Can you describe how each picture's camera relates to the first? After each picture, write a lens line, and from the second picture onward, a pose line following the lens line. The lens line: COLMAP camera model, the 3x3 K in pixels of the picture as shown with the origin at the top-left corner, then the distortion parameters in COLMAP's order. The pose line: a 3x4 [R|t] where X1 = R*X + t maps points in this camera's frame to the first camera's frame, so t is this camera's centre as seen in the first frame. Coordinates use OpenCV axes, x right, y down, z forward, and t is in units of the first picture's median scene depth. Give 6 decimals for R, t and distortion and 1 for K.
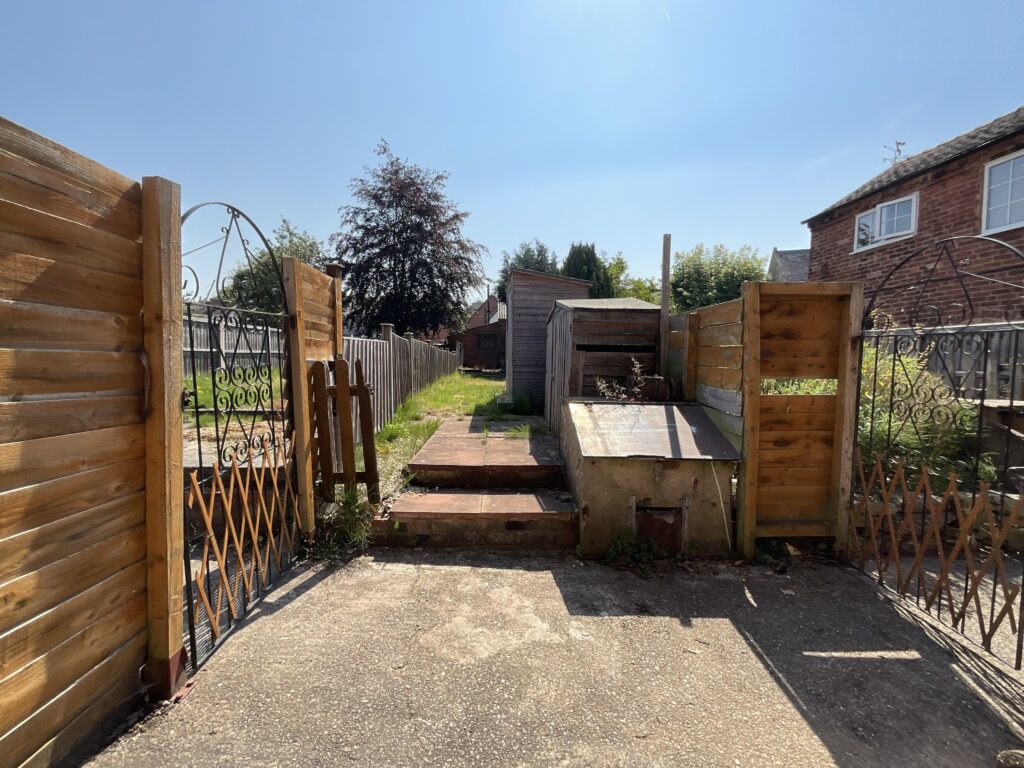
lens RADIAL K [[410.9, 0, 510.1], [0, 410.9, 386.5], [0, 0, 1]] dist [-0.011966, 0.000616]
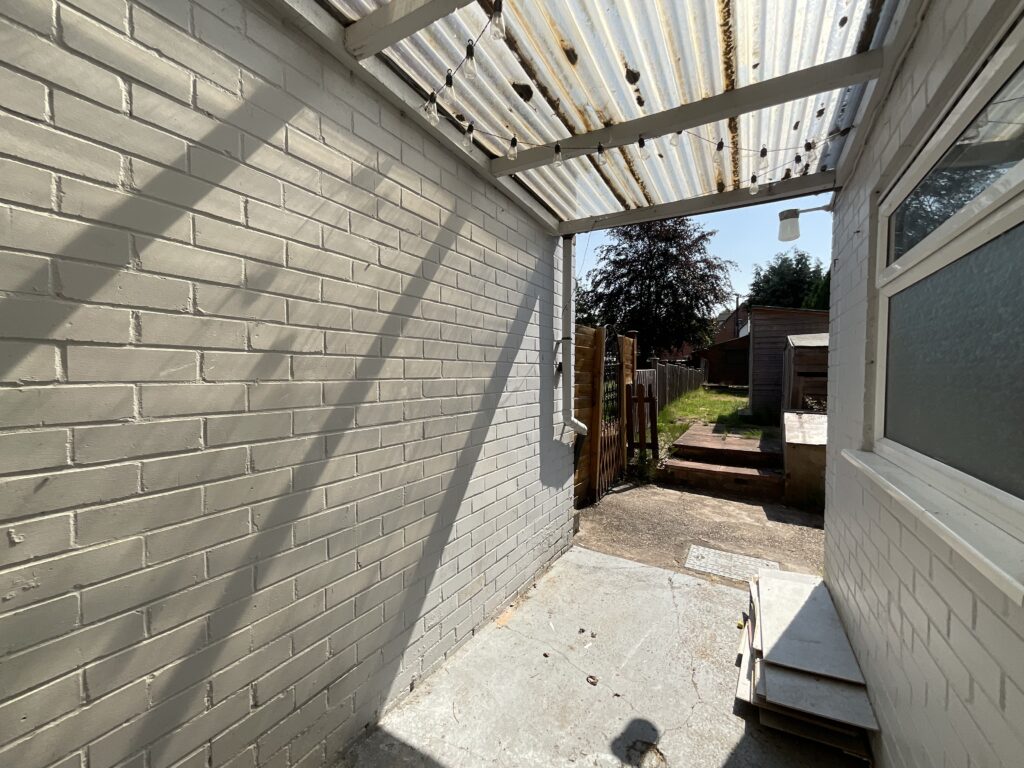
lens RADIAL K [[410.9, 0, 512.2], [0, 410.9, 385.5], [0, 0, 1]] dist [-0.011966, 0.000616]
pose [[0.848004, 0.009687, -0.529902, 0.013301], [-0.029135, 0.999173, -0.028360, 0.001982], [0.529189, 0.039488, 0.847585, -0.123556]]
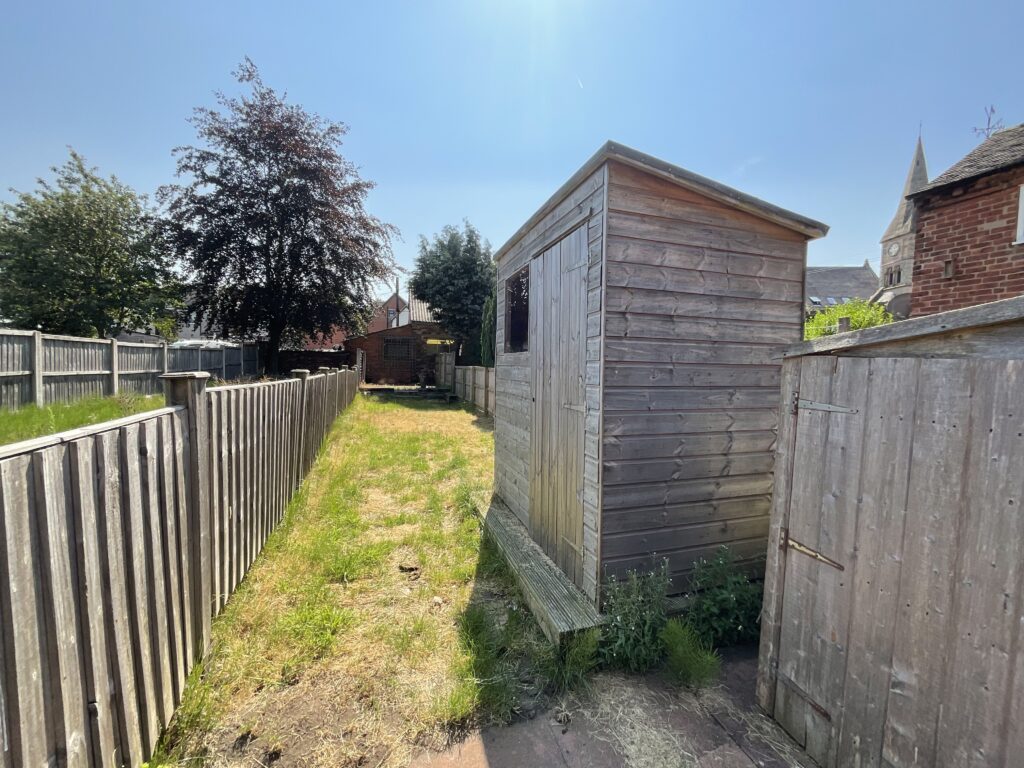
lens RADIAL K [[410.9, 0, 511.6], [0, 410.9, 383.6], [0, 0, 1]] dist [-0.011966, 0.000616]
pose [[0.970934, 0.001977, 0.239339, -0.037384], [0.001732, 0.999882, -0.015284, -0.036071], [-0.239341, 0.015254, 0.970816, 0.220233]]
